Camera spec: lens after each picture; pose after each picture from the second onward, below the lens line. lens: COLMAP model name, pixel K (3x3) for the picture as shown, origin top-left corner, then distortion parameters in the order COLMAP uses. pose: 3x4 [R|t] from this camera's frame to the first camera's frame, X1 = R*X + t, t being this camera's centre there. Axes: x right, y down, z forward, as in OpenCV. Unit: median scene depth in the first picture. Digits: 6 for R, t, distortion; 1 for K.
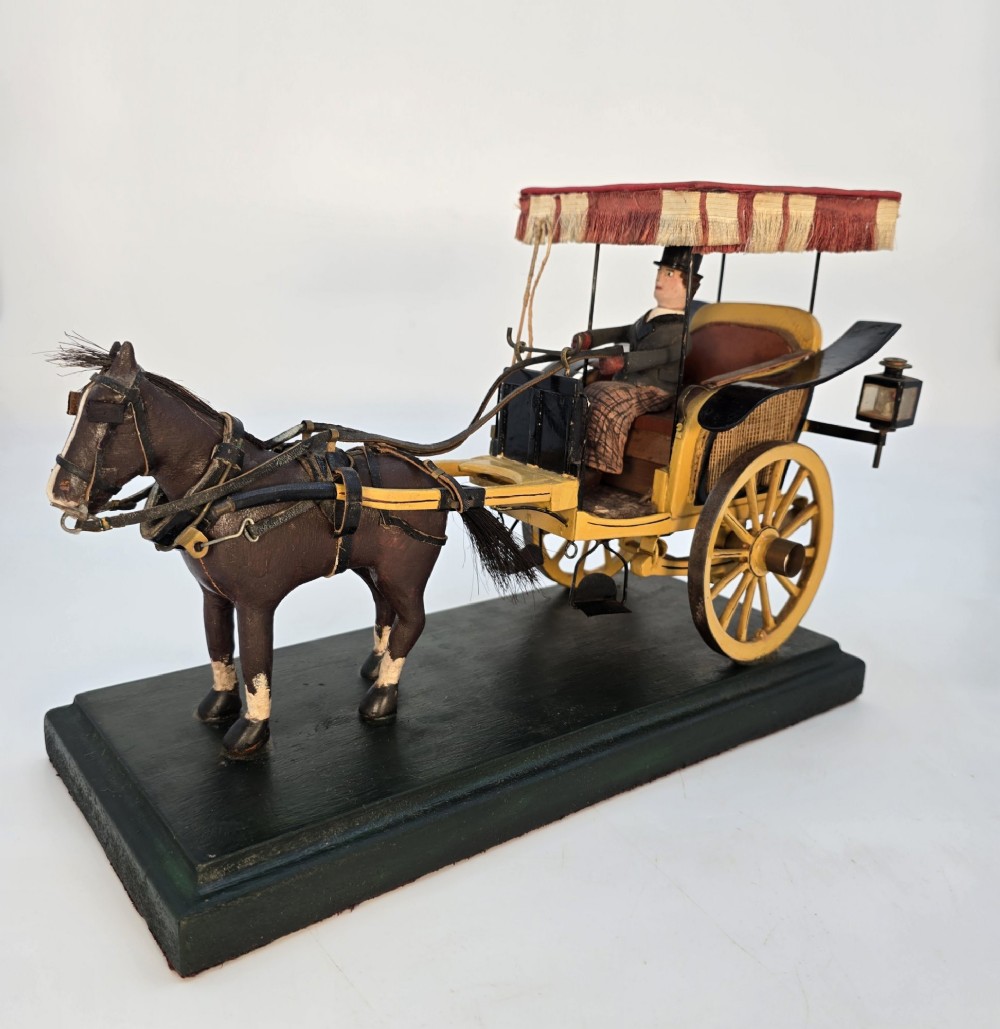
lens RADIAL K [[960.8, 0, 500.0], [0, 960.8, 514.5], [0, 0, 1]] dist [0.018133, -0.010279]
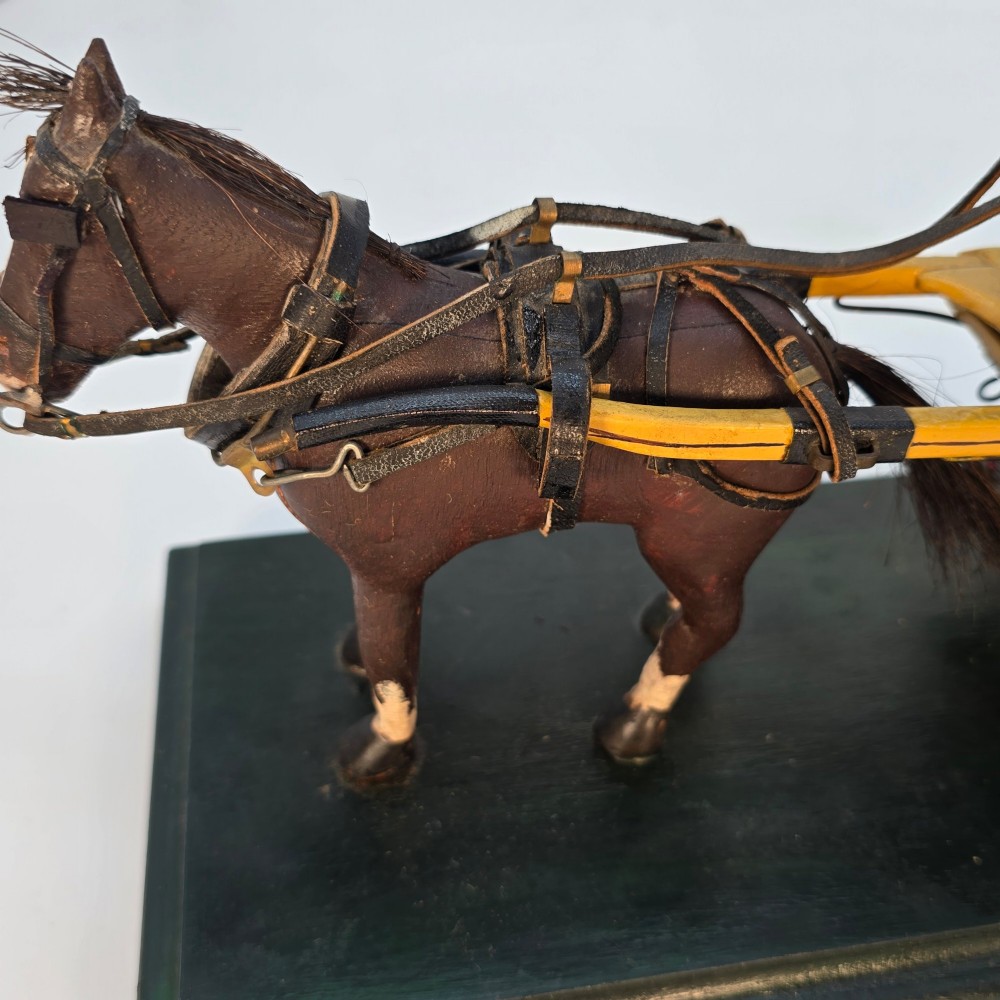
lens RADIAL K [[1236.8, 0, 500.0], [0, 1236.8, 500.0], [0, 0, 1]] dist [0.116380, -0.442334]
pose [[0.876740, 0.277485, -0.392846, 0.052385], [-0.093589, 0.899603, 0.426562, -0.233510], [0.471770, -0.337218, 0.814688, 0.503389]]
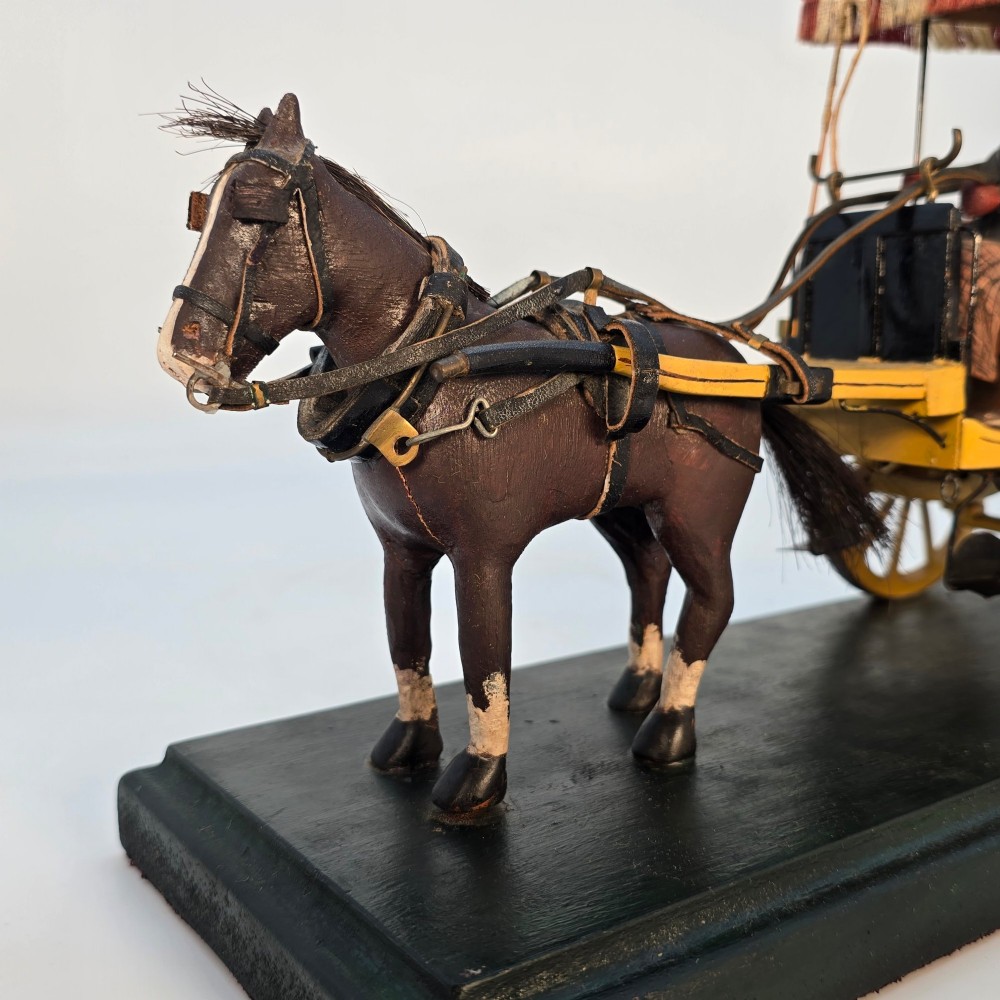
lens RADIAL K [[1217.2, 0, 500.0], [0, 1217.2, 500.0], [0, 0, 1]] dist [0.214584, -0.899935]
pose [[0.997119, -0.046166, -0.060187, -0.199582], [0.039282, 0.993052, -0.110928, 0.145971], [0.064889, 0.108244, 0.992004, 0.248058]]
